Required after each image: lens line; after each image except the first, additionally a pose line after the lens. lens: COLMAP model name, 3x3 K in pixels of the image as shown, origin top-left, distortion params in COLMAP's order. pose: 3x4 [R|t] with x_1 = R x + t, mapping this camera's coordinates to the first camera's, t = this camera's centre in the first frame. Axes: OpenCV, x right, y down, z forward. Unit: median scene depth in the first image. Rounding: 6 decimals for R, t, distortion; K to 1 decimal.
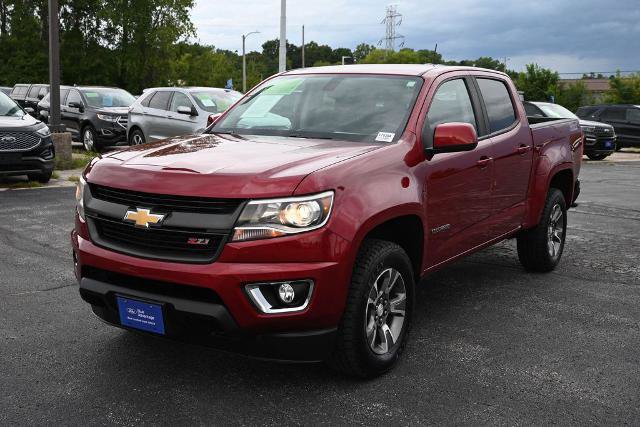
lens RADIAL K [[772.5, 0, 320.0], [0, 772.5, 213.5], [0, 0, 1]] dist [0.007694, -0.002517]
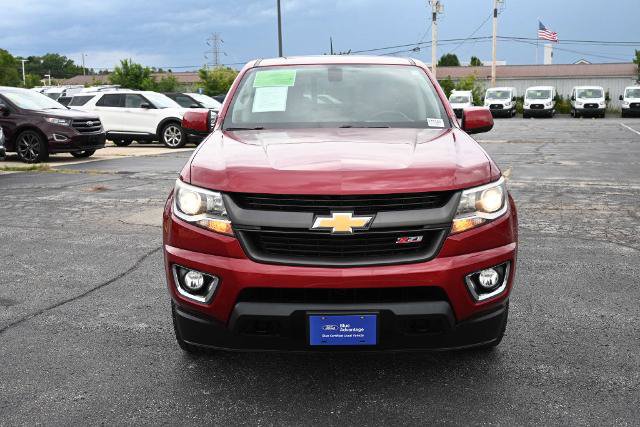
lens RADIAL K [[708.2, 0, 320.0], [0, 708.2, 213.5], [0, 0, 1]] dist [0.006307, 0.002931]
pose [[0.865189, -0.119891, 0.486902, -0.665121], [0.108616, 0.992752, 0.051446, -0.051842], [-0.489541, 0.008375, 0.871940, 0.293535]]
